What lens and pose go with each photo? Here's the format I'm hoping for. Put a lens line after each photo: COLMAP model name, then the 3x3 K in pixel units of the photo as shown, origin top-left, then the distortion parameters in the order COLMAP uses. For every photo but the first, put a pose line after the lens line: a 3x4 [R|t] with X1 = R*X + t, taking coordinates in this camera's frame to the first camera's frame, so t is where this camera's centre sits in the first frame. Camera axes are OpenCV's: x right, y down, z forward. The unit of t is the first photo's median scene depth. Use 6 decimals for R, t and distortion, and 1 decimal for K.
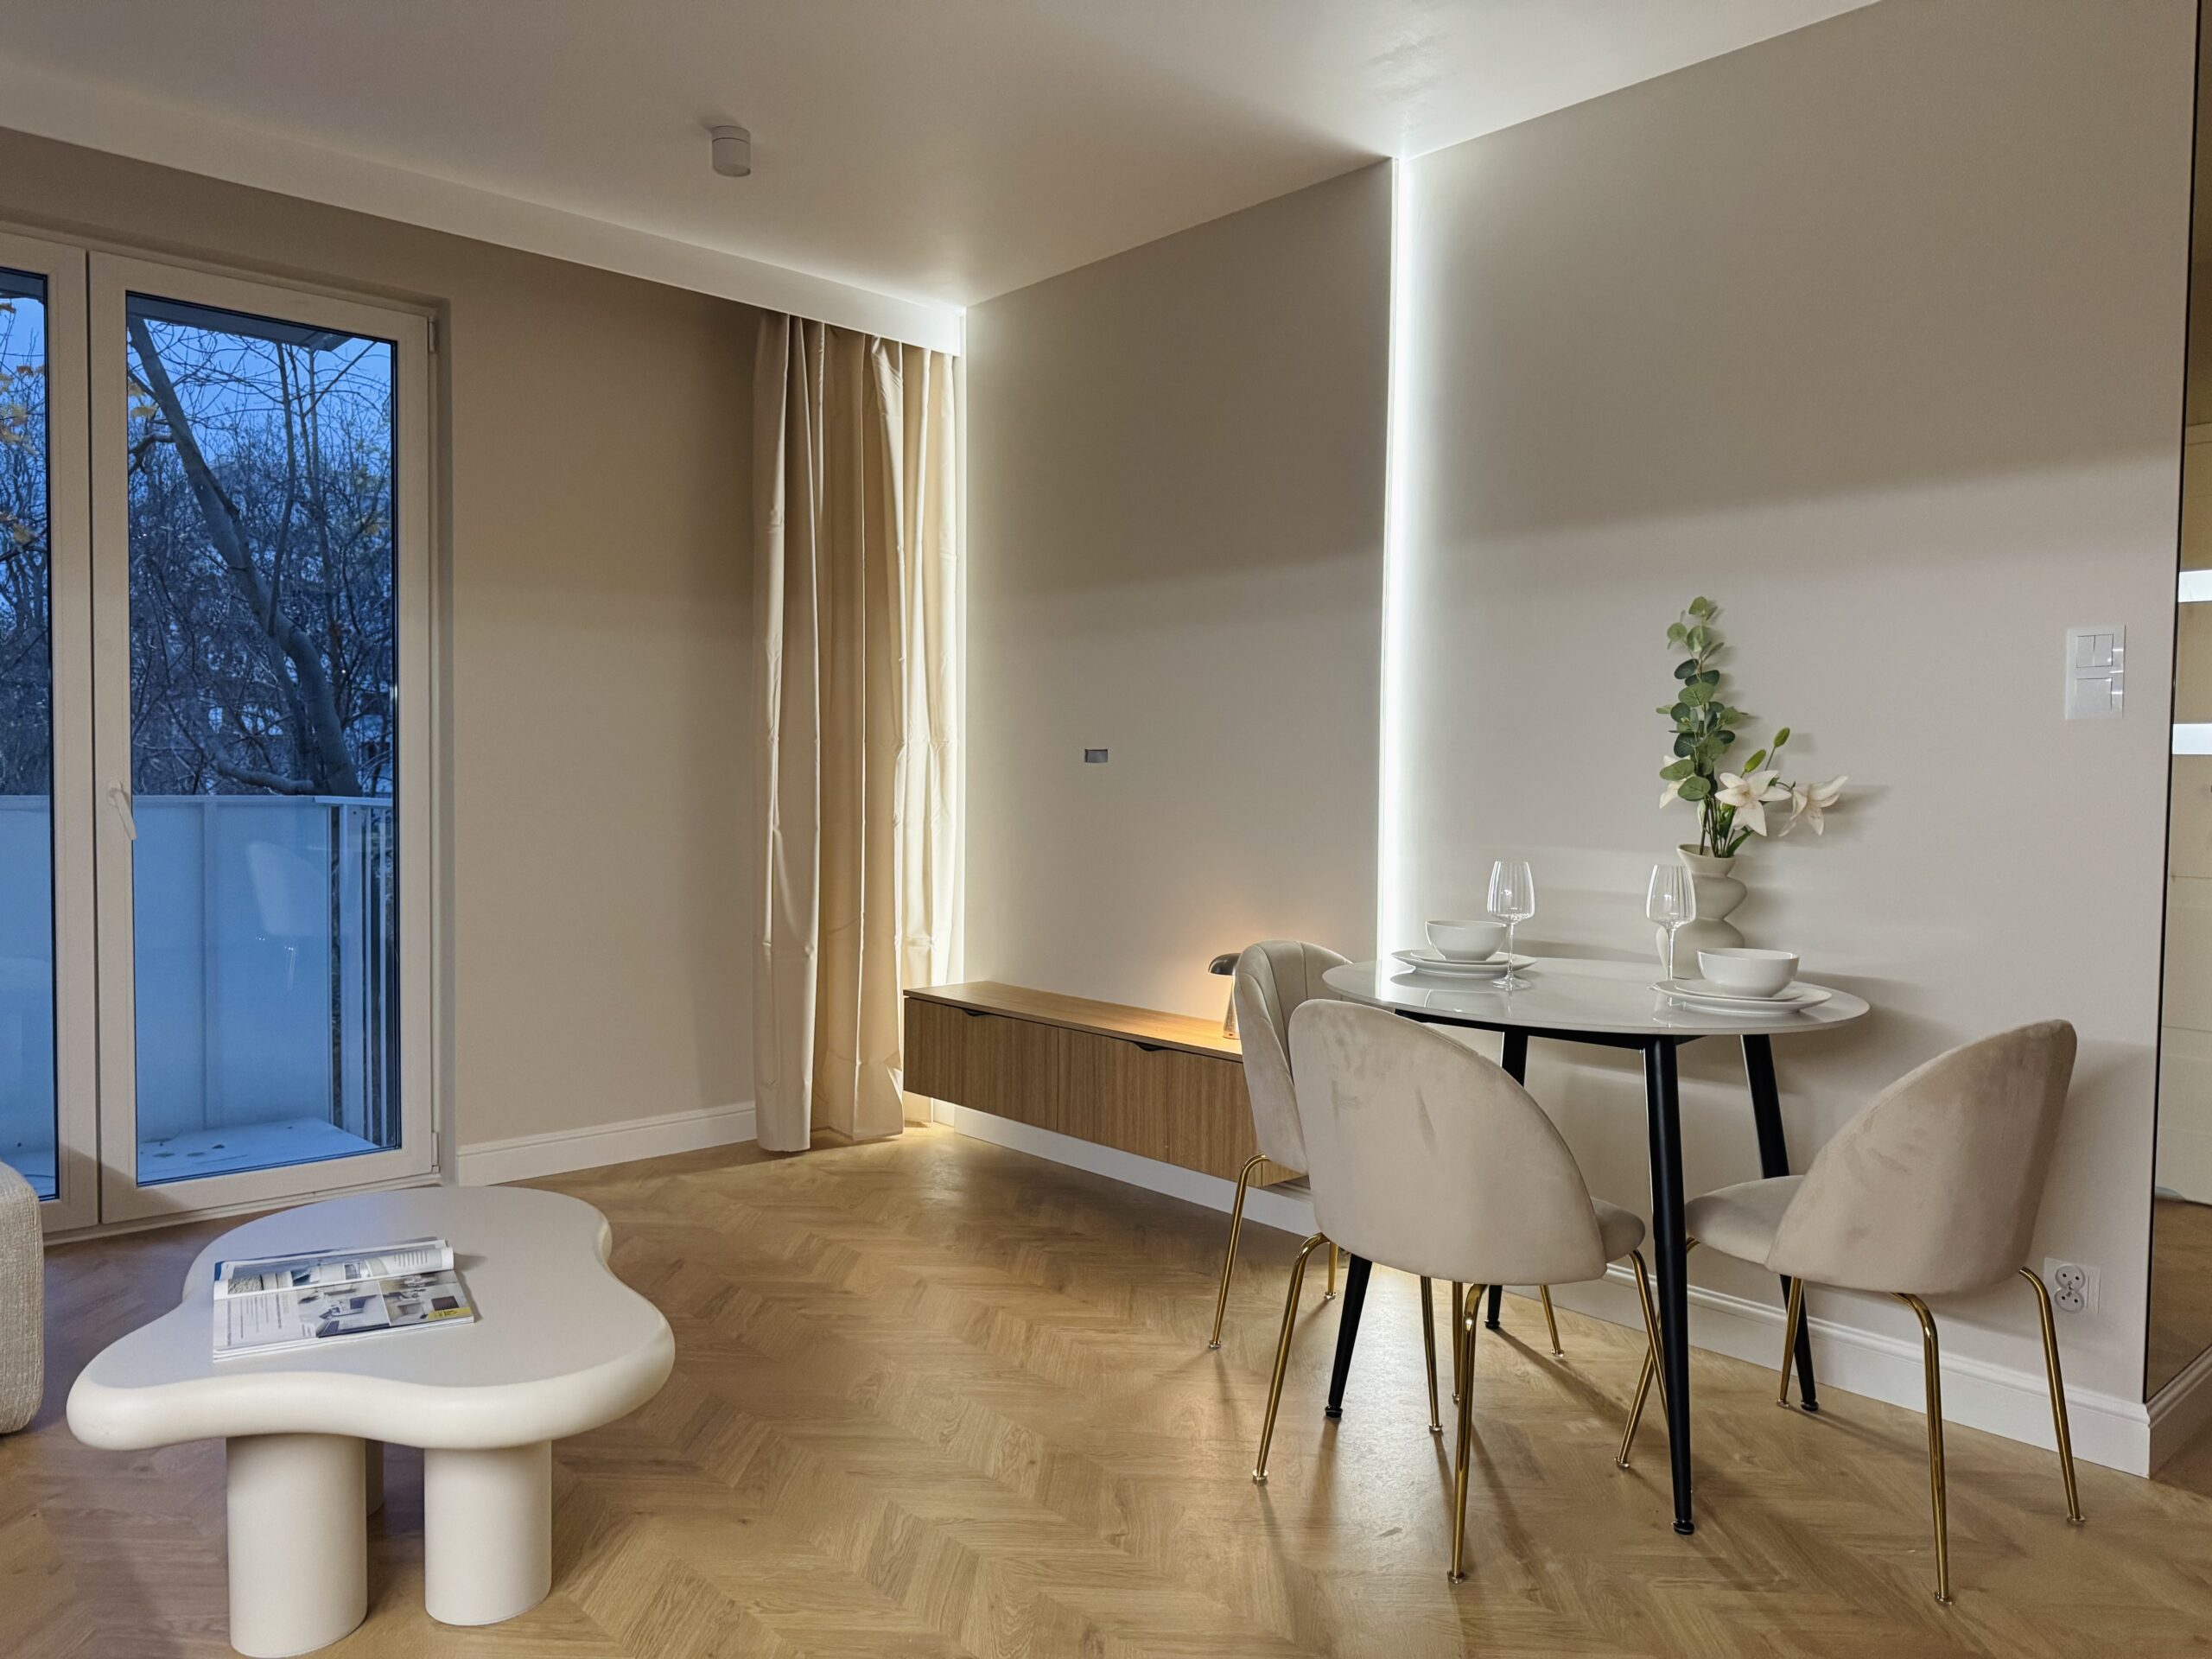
lens RADIAL K [[1549.6, 0, 1095.8], [0, 1549.6, 835.4], [0, 0, 1]] dist [0.100759, -0.131321]
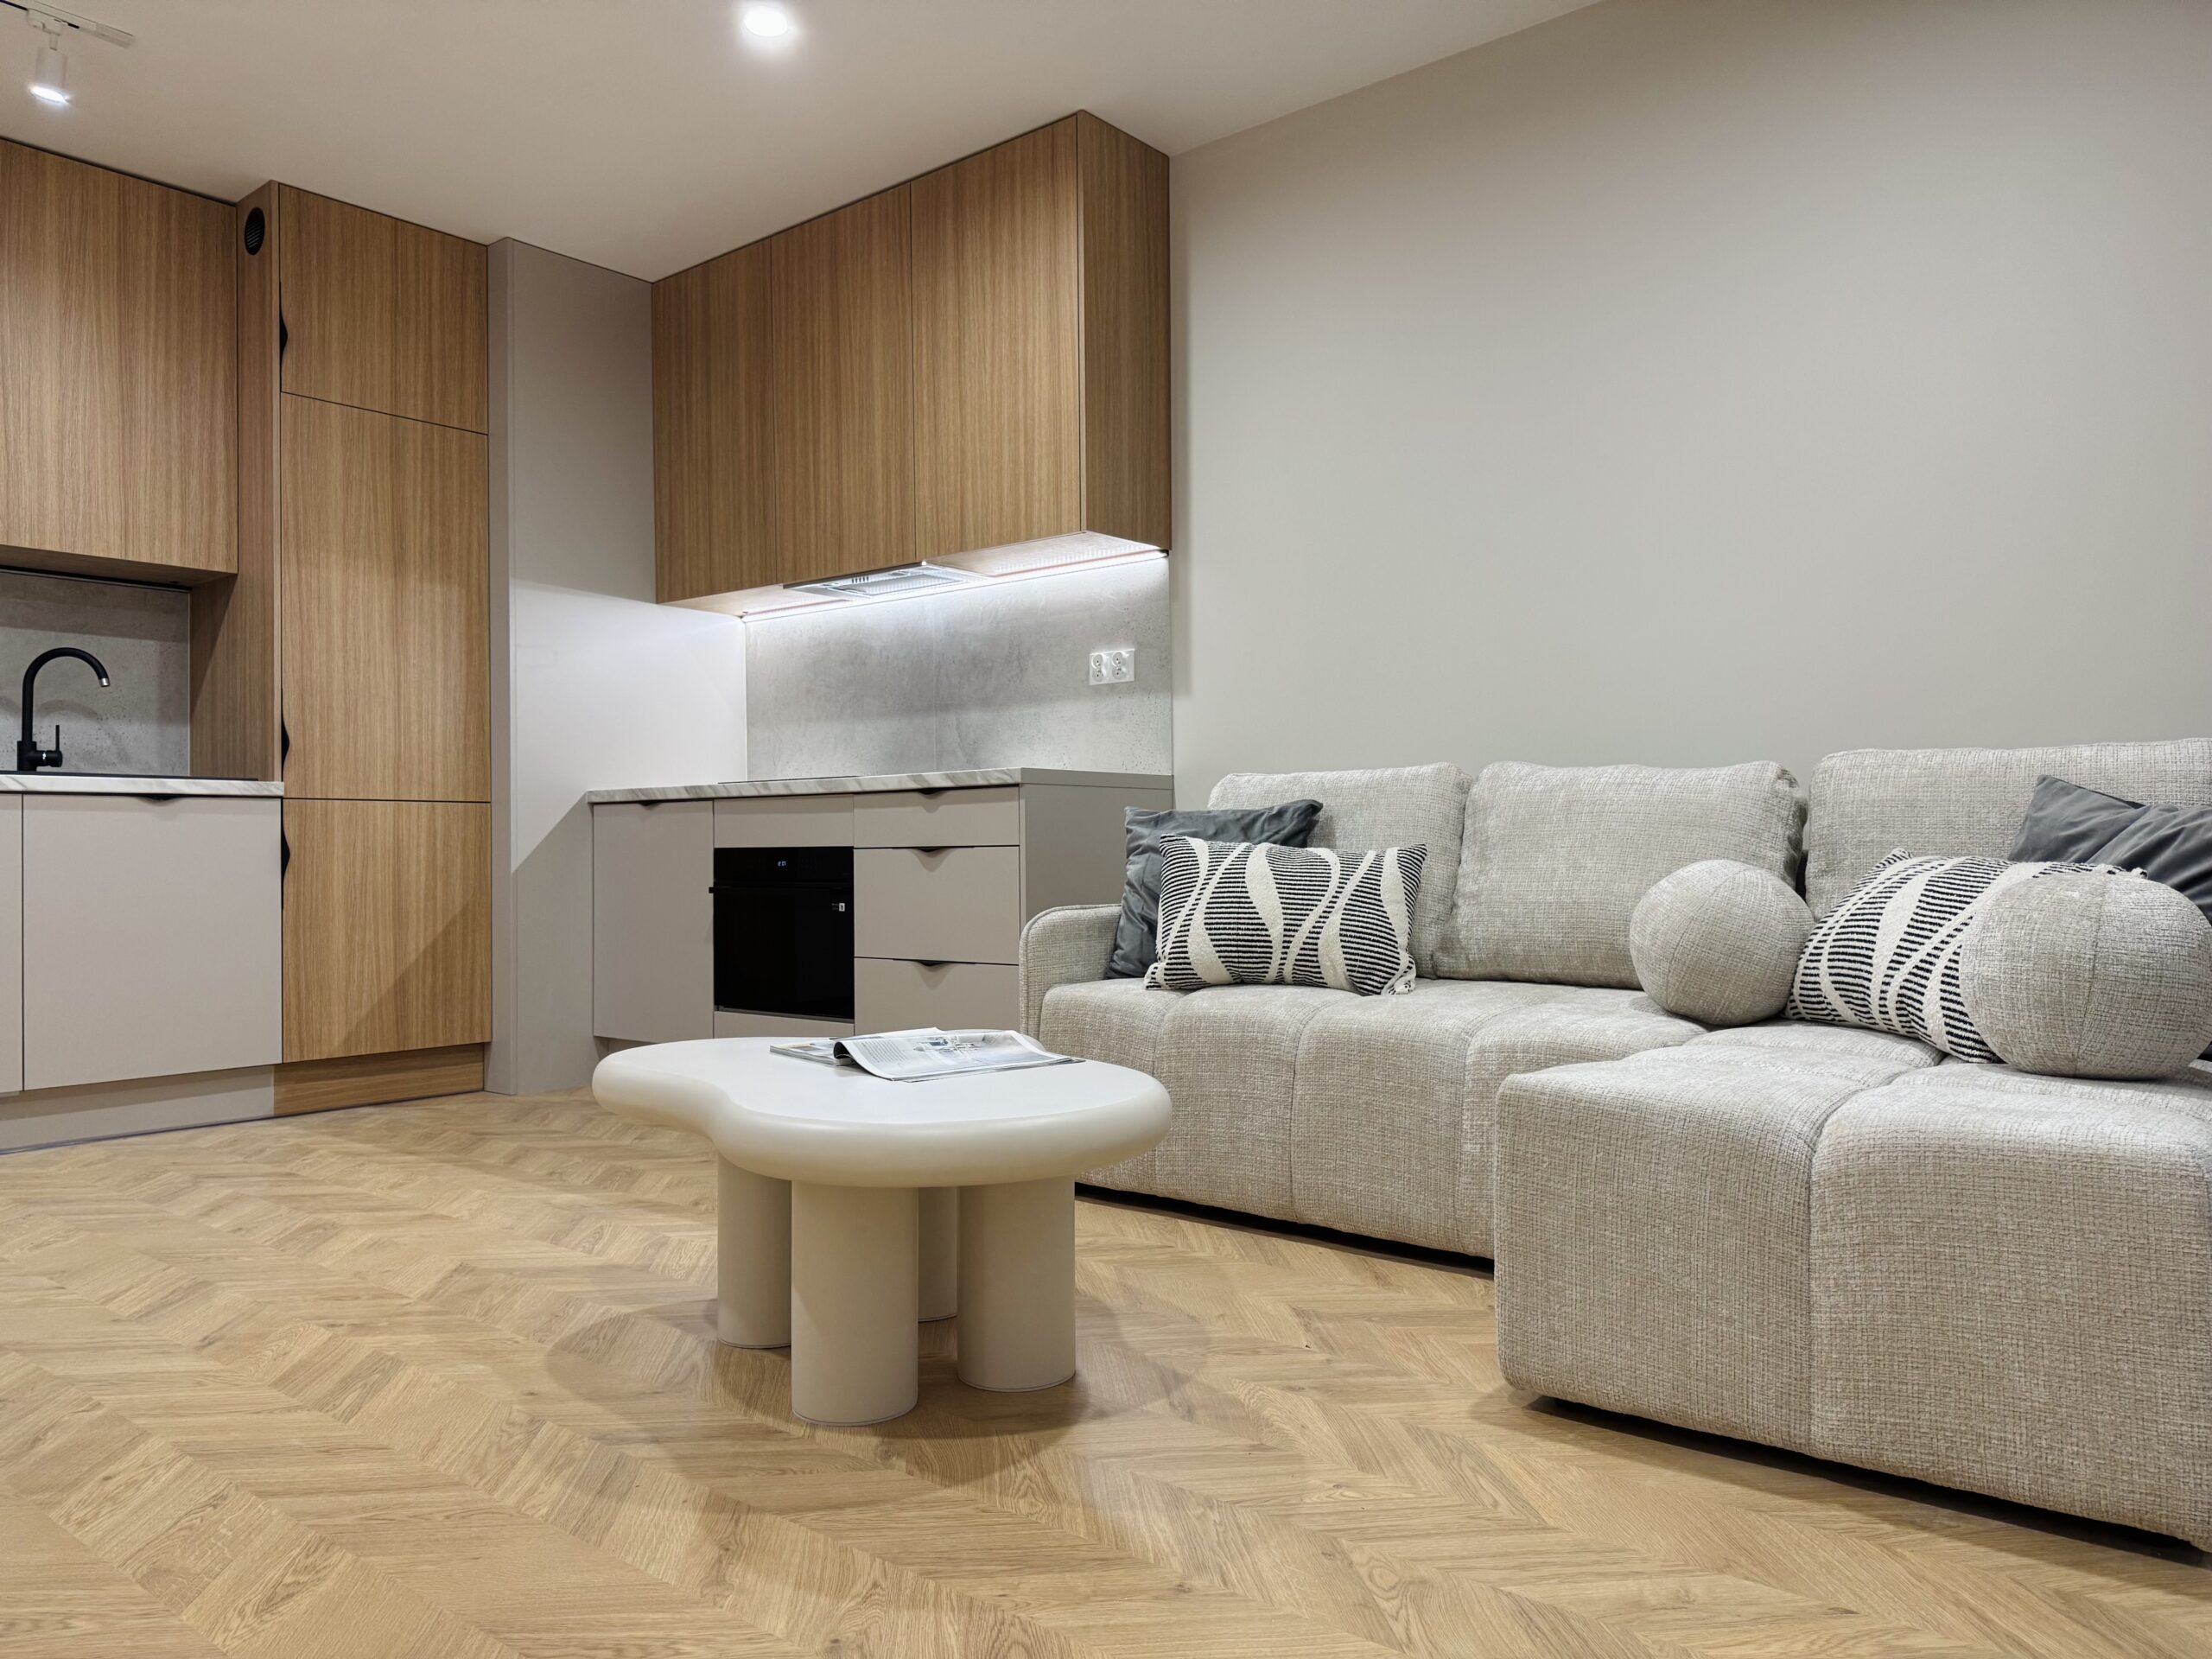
lens RADIAL K [[1555.8, 0, 1099.7], [0, 1555.8, 838.1], [0, 0, 1]] dist [0.137024, -0.181081]
pose [[-0.991559, -0.003971, -0.129593, -0.344152], [-0.008265, 0.999434, 0.032617, 0.075775], [0.129390, 0.033413, -0.991031, 1.557271]]
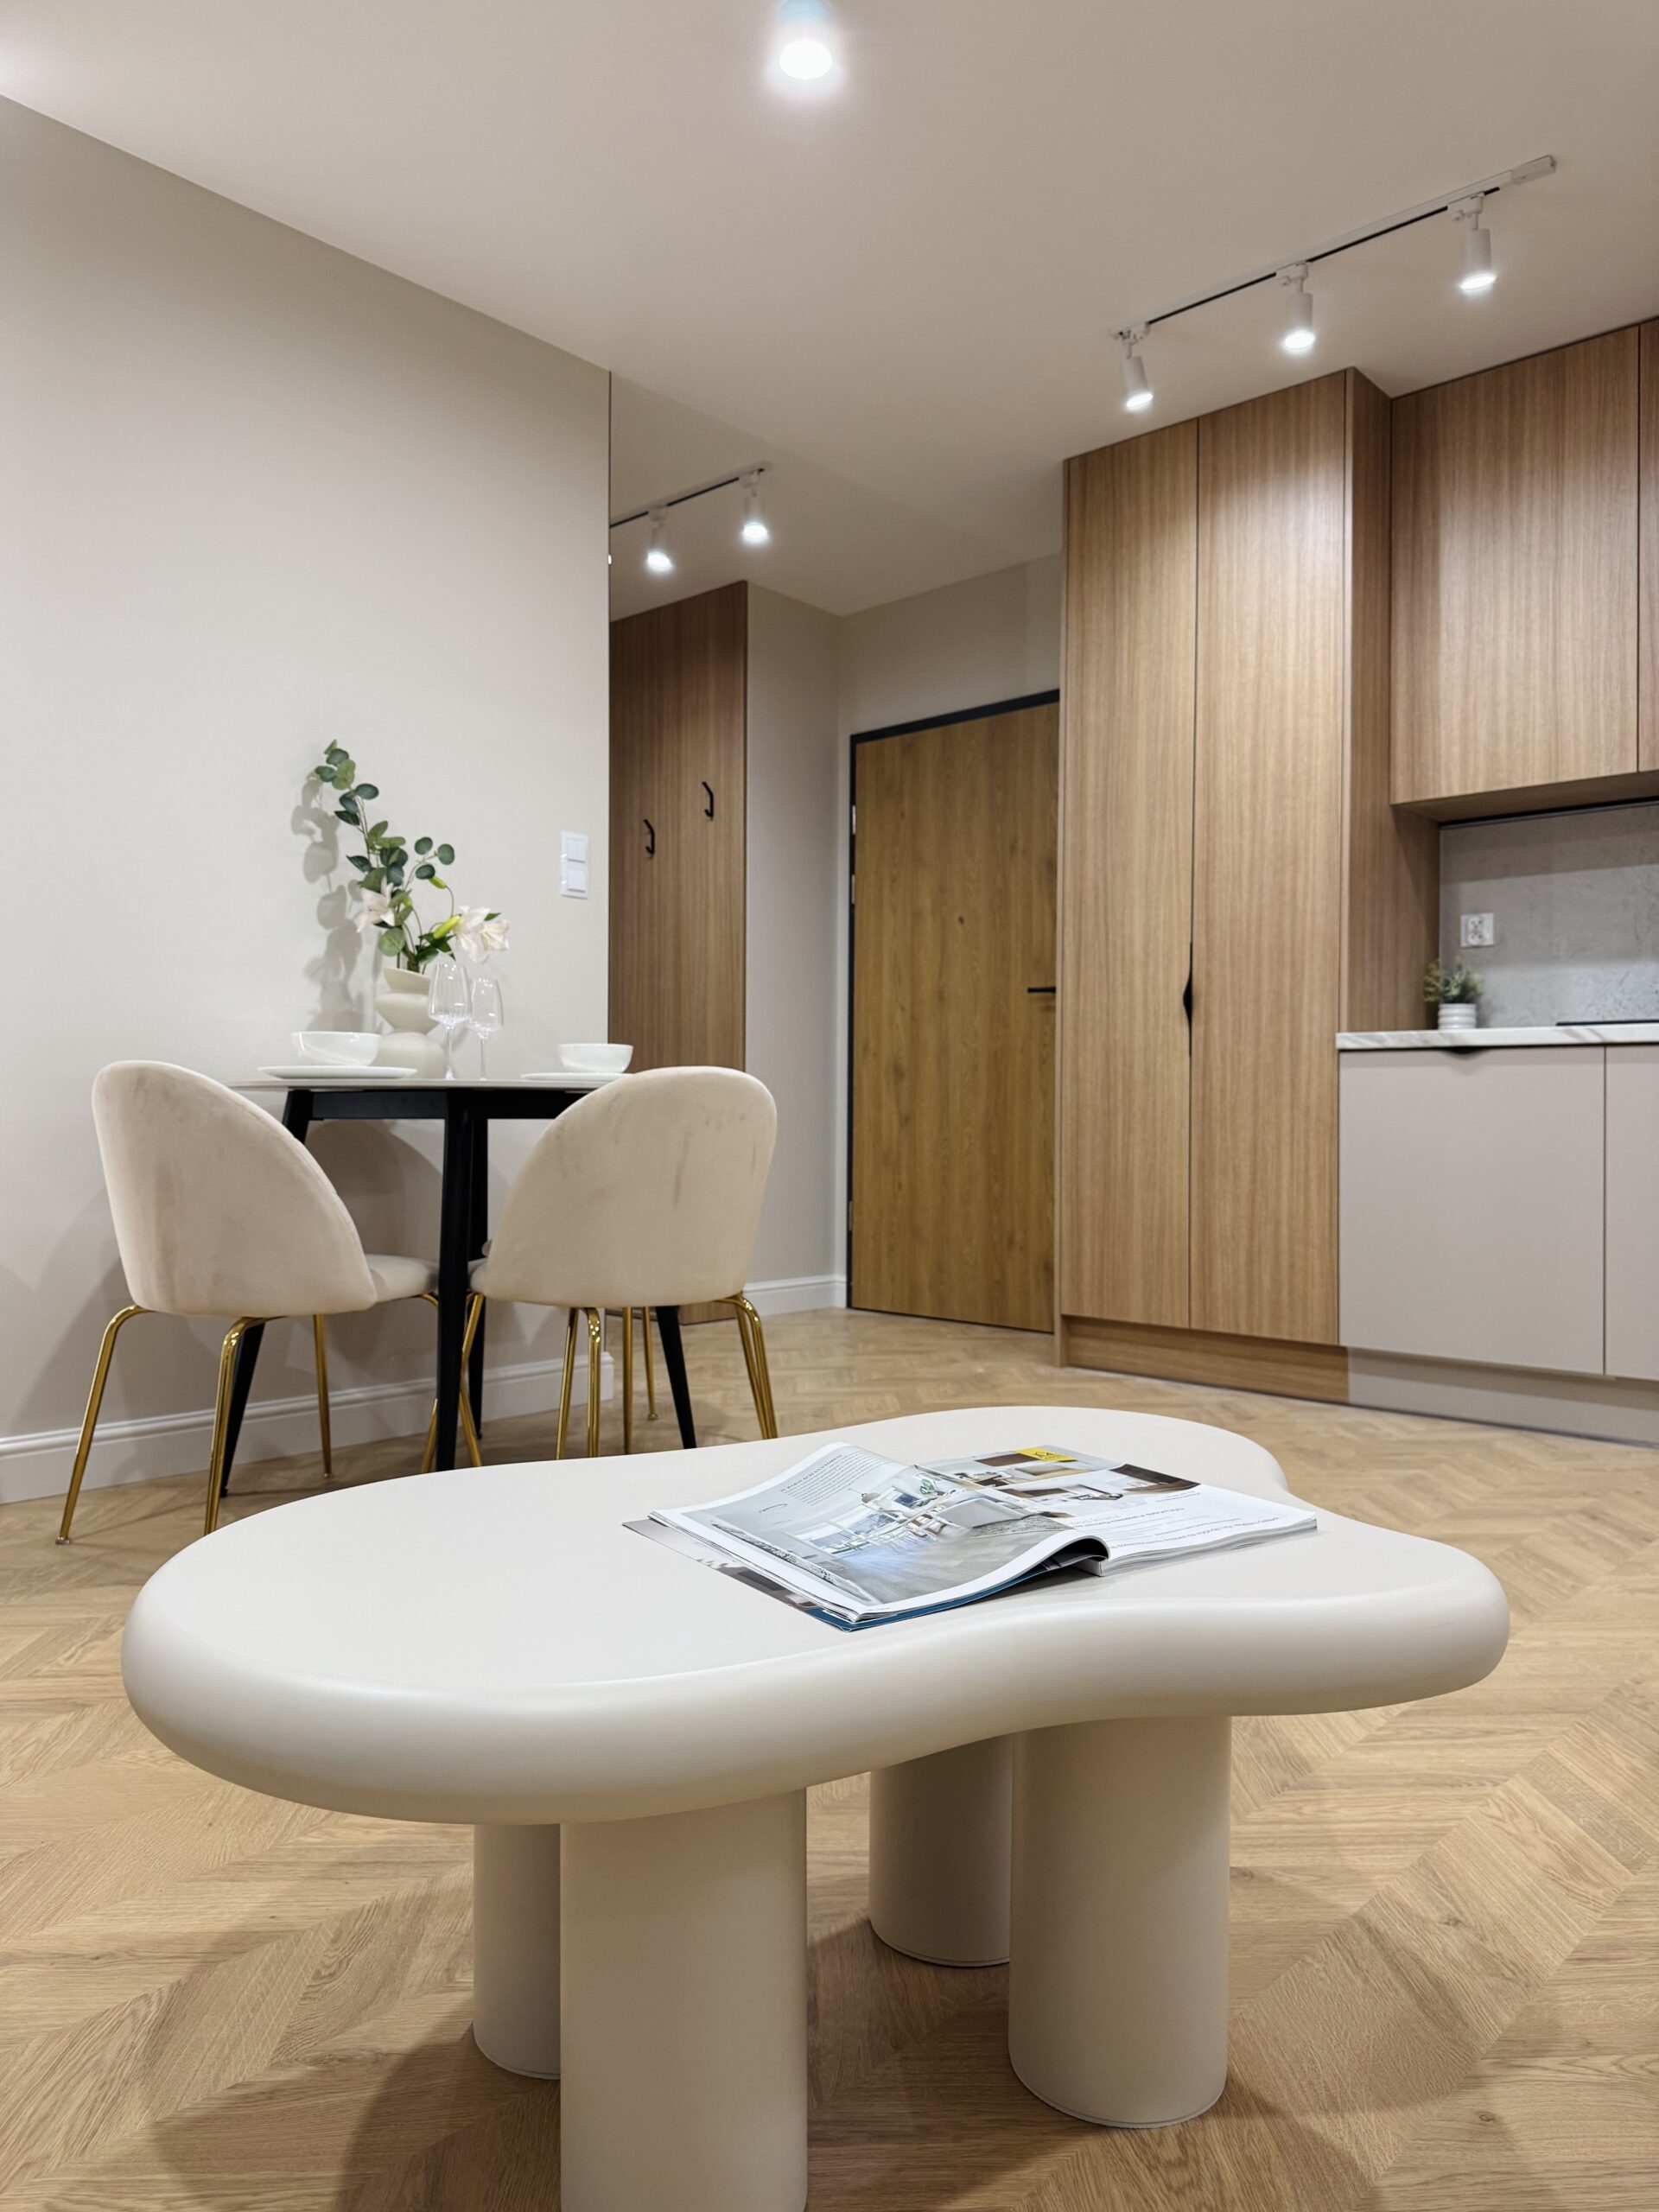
lens RADIAL K [[1552.9, 0, 829.5], [0, 1552.9, 1106.0], [0, 0, 1]] dist [0.115031, -0.205210]
pose [[-0.090926, -0.005699, 0.995841, -0.749573], [0.034175, 0.999377, 0.008839, 0.104714], [-0.995271, 0.034836, -0.090674, 0.815359]]
